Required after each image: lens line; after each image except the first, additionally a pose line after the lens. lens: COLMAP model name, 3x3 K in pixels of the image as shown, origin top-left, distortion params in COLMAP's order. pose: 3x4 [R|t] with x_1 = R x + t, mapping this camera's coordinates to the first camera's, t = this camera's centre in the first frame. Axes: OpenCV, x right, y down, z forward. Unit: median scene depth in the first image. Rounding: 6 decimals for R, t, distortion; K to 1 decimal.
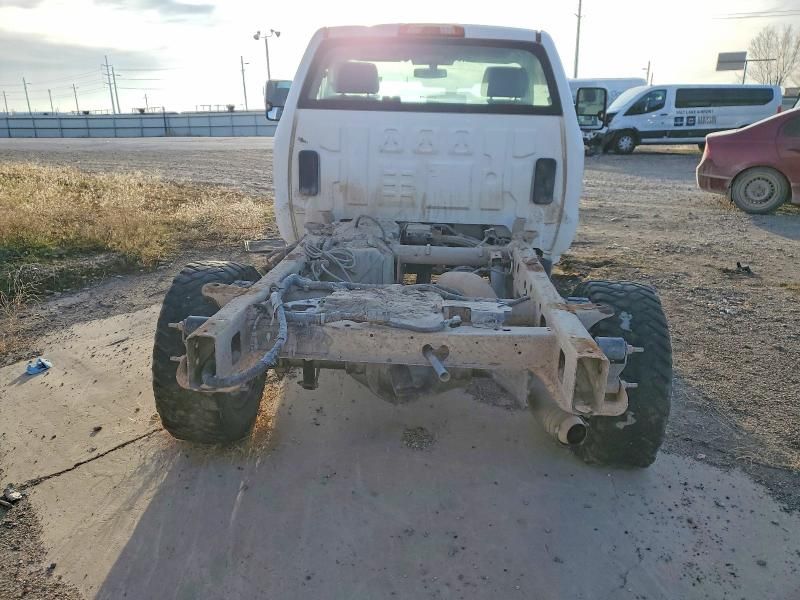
lens RADIAL K [[634.5, 0, 400.9], [0, 634.5, 301.7], [0, 0, 1]] dist [0.022423, -0.008893]
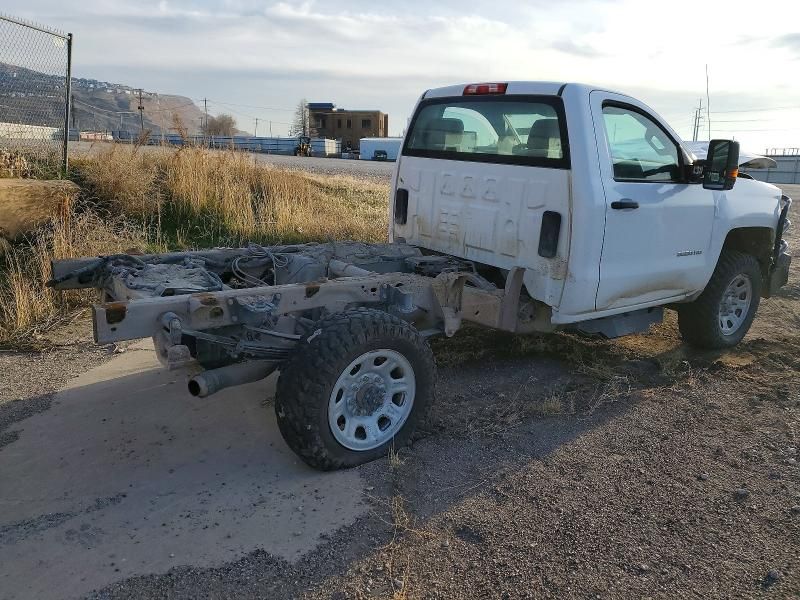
lens RADIAL K [[634.5, 0, 393.8], [0, 634.5, 306.0], [0, 0, 1]] dist [0.022423, -0.008893]
pose [[0.644301, 0.199915, -0.738180, 0.818847], [-0.239391, 0.969443, 0.053599, -0.077941], [0.726339, 0.142180, 0.672471, 0.185902]]
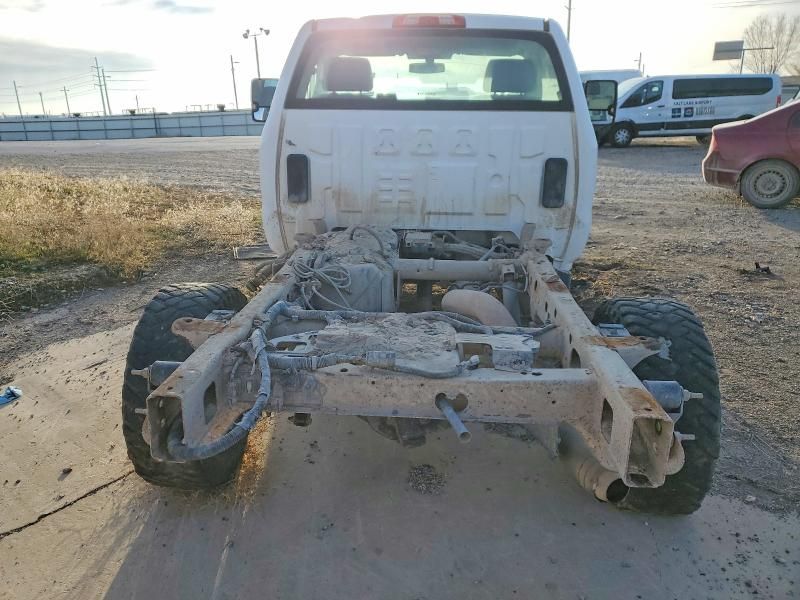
lens RADIAL K [[634.5, 0, 393.9], [0, 634.5, 300.1], [0, 0, 1]] dist [0.022423, -0.008893]
pose [[0.999831, -0.018234, -0.002164, -0.007501], [0.018241, 0.999829, 0.003127, -0.027374], [0.002106, -0.003166, 0.999993, 0.080307]]
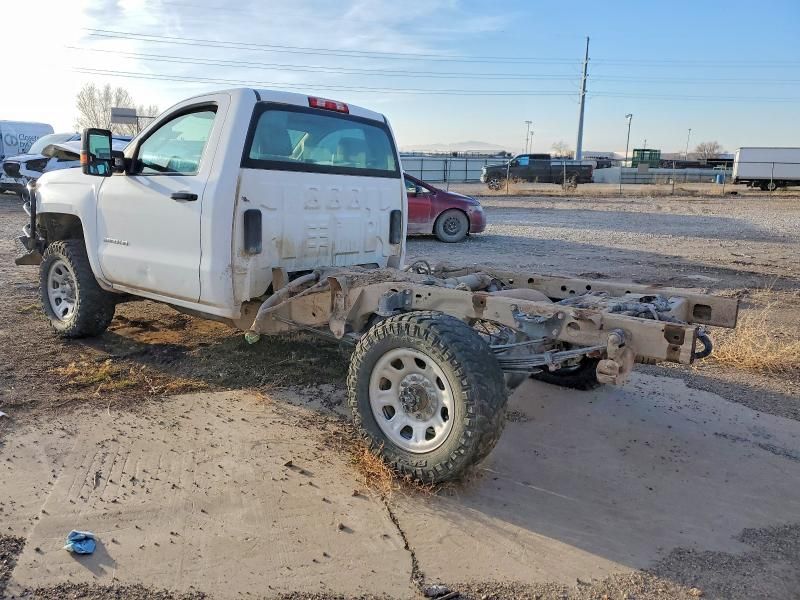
lens RADIAL K [[595.4, 0, 394.6], [0, 595.4, 294.0], [0, 0, 1]] dist [0.016575, -0.001924]
pose [[0.554250, -0.149885, 0.818744, -0.812759], [0.199955, 0.978824, 0.043831, -0.107012], [-0.807976, 0.139419, 0.572483, 0.314217]]
